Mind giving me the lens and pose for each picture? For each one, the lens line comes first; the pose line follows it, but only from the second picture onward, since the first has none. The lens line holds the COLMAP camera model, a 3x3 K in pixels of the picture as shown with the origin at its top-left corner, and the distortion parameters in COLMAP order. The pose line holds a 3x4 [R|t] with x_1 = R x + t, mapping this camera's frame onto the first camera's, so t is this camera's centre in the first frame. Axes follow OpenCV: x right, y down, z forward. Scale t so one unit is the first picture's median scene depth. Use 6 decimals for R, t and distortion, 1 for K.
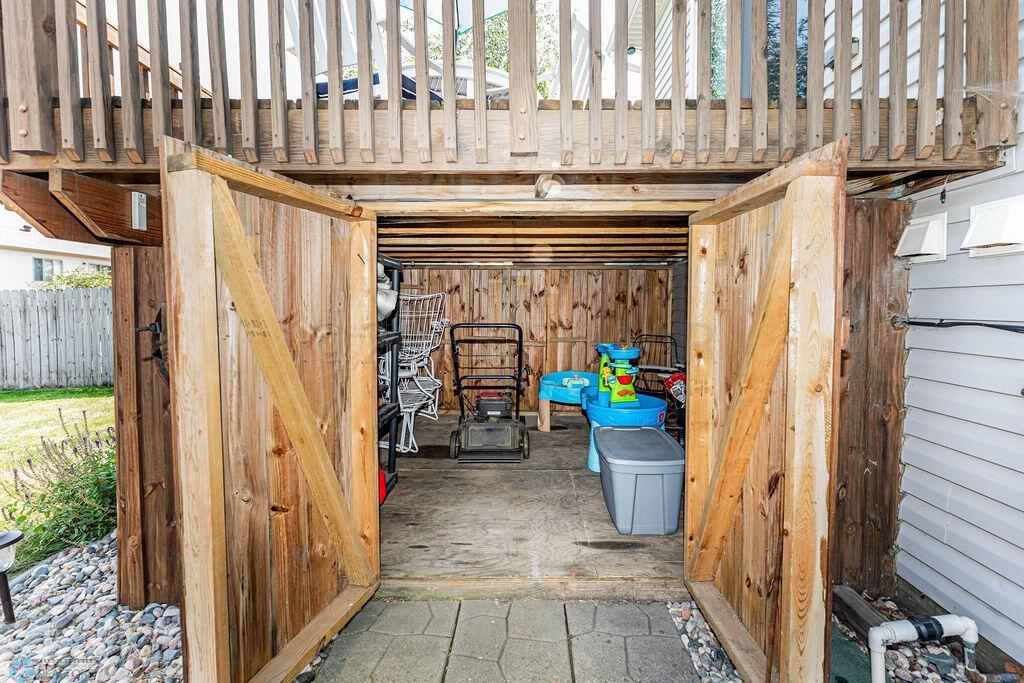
lens RADIAL K [[383.9, 0, 533.3], [0, 383.9, 313.4], [0, 0, 1]] dist [0.001603, 0.000185]
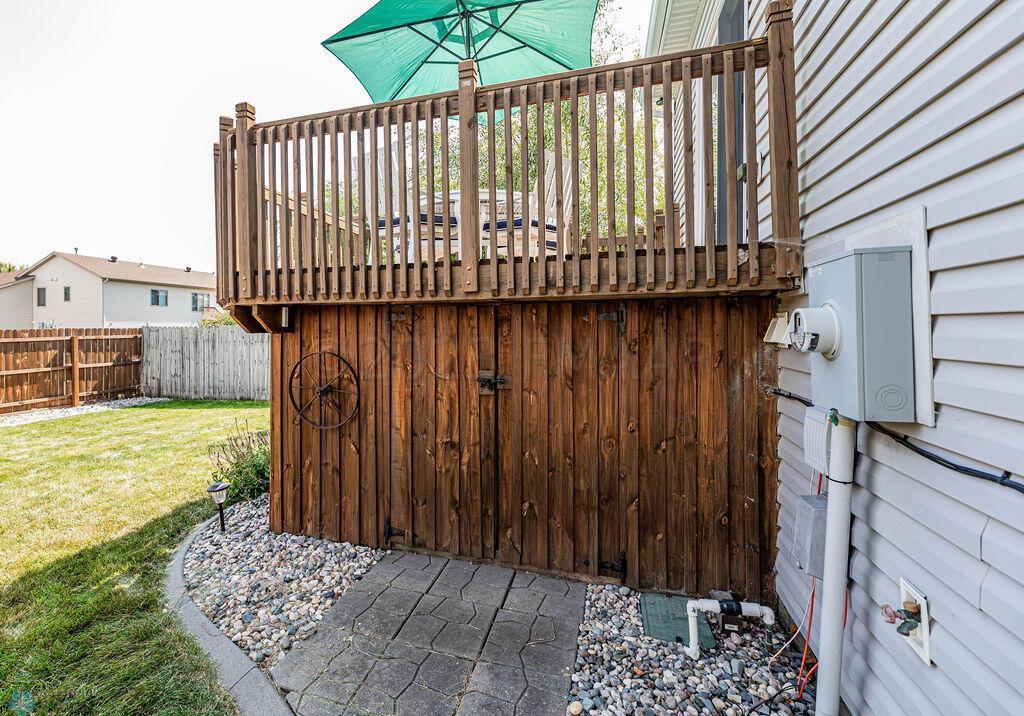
lens RADIAL K [[417.8, 0, 509.7], [0, 417.8, 328.5], [0, 0, 1]] dist [-0.000767, -0.000012]
pose [[0.968552, 0.007131, -0.248710, 0.458090], [-0.011662, 0.999792, -0.016751, -0.157202], [0.248539, 0.019124, 0.968433, -0.588705]]
